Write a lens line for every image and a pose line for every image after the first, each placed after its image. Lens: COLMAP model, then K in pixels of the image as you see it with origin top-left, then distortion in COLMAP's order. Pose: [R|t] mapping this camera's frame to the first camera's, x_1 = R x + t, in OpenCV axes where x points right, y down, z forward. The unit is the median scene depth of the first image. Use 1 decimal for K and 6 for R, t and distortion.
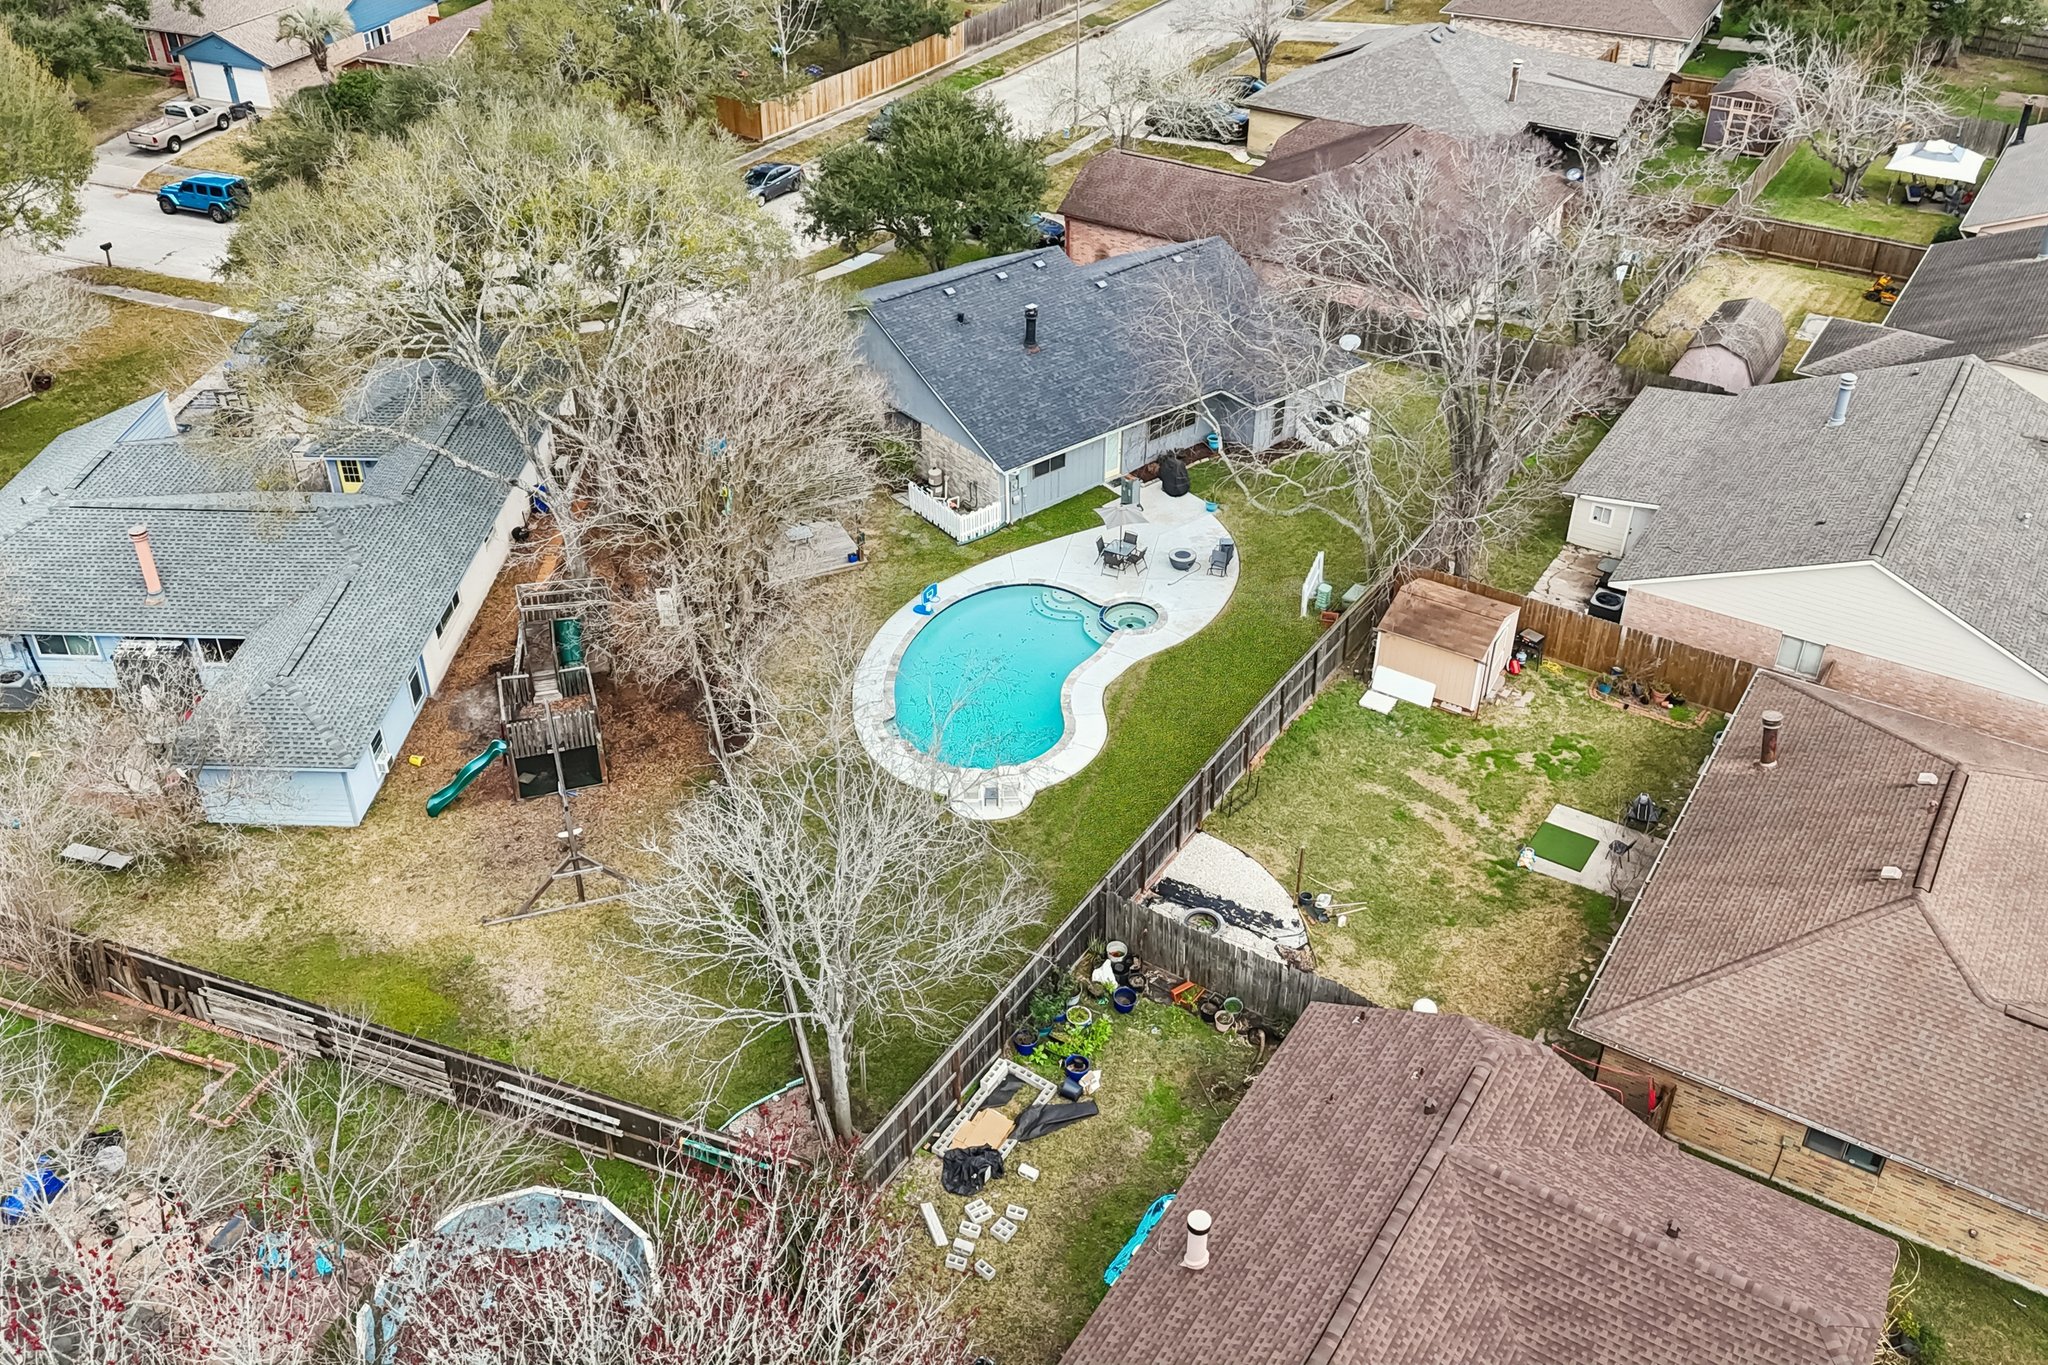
lens RADIAL K [[1805.5, 0, 1022.2], [0, 1805.5, 672.4], [0, 0, 1]] dist [0.055222, -0.050795]
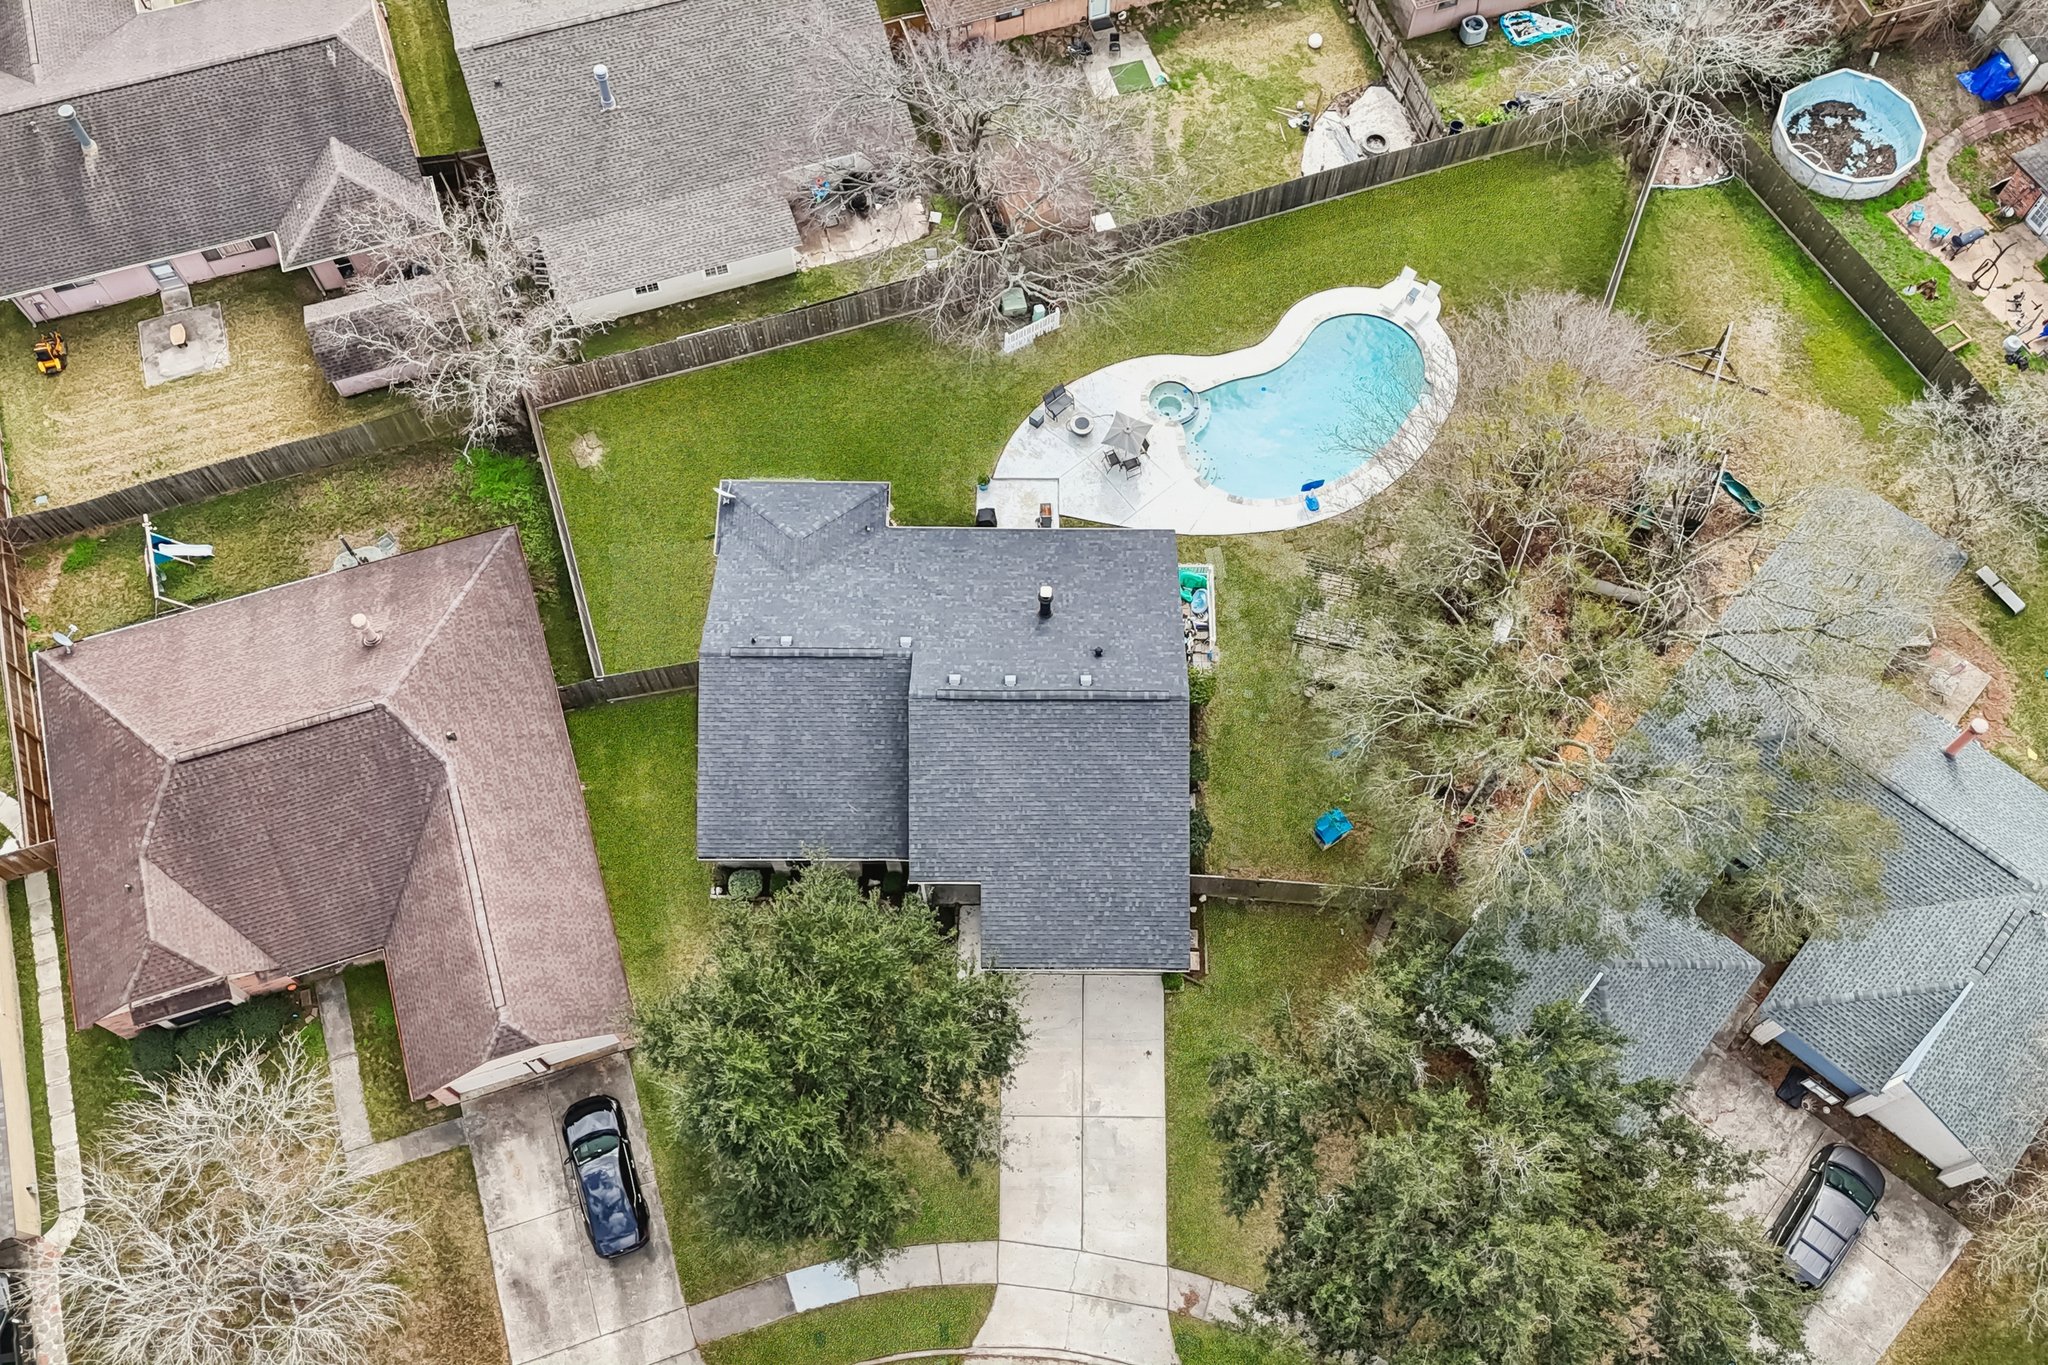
lens RADIAL K [[1805.5, 0, 1017.9], [0, 1805.5, 683.4], [0, 0, 1]] dist [0.055222, -0.050795]
pose [[-0.772062, -0.574603, 0.271574, -0.334278], [0.364652, -0.050525, 0.929772, -1.358840], [-0.520529, 0.816871, 0.248538, 1.050862]]
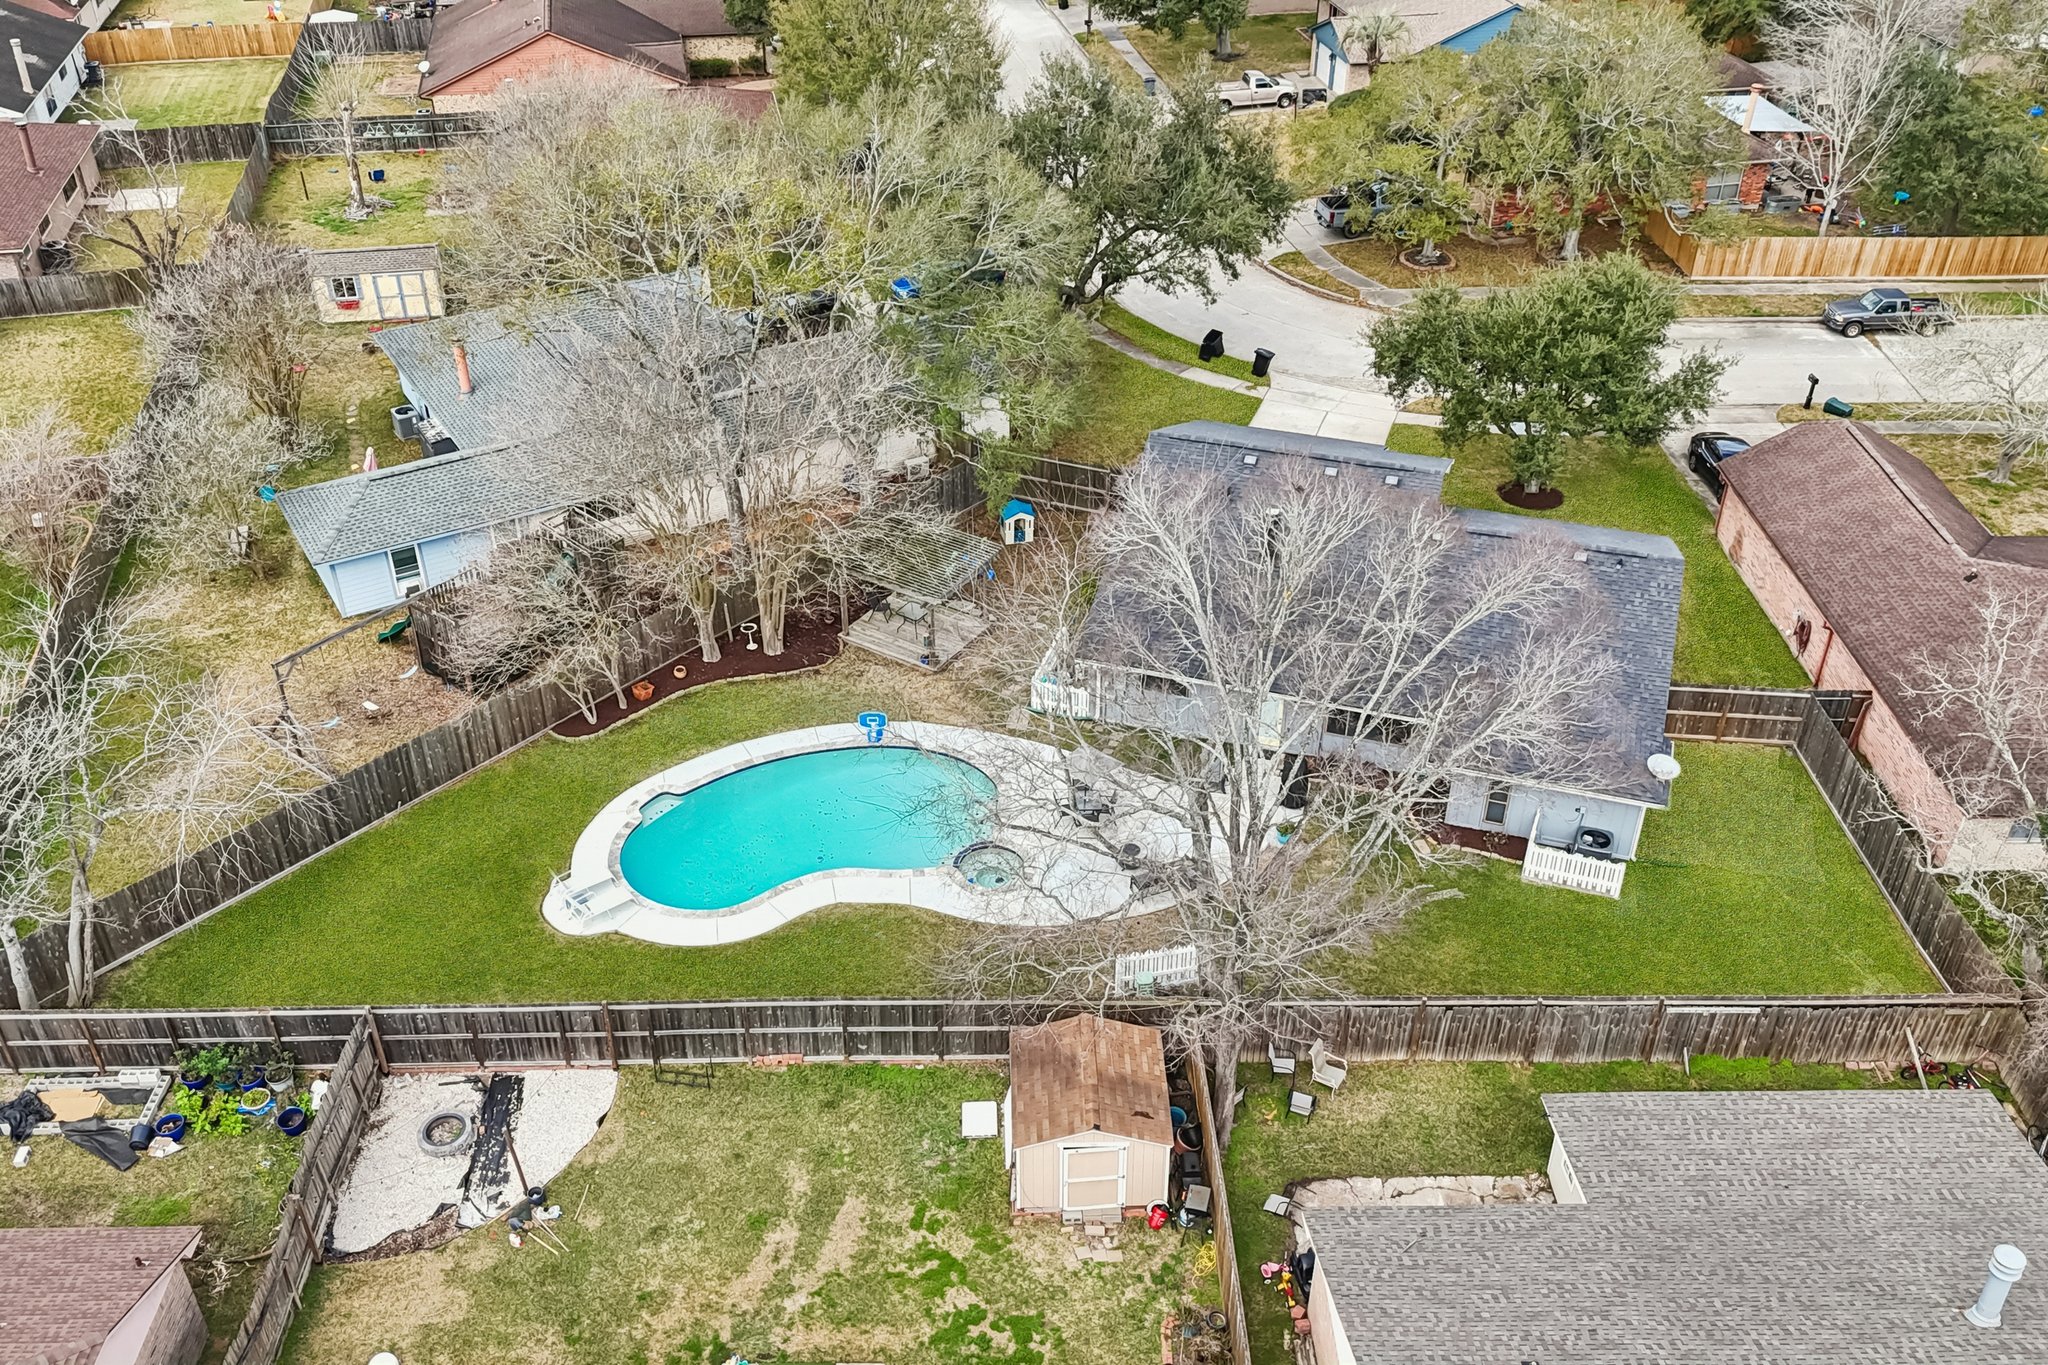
lens RADIAL K [[1805.5, 0, 1018.0], [0, 1805.5, 685.3], [0, 0, 1]] dist [0.055222, -0.050795]
pose [[0.549838, 0.477296, -0.685468, 0.677981], [-0.474749, 0.853787, 0.213684, -0.325864], [0.687235, 0.207934, 0.696040, 0.488797]]
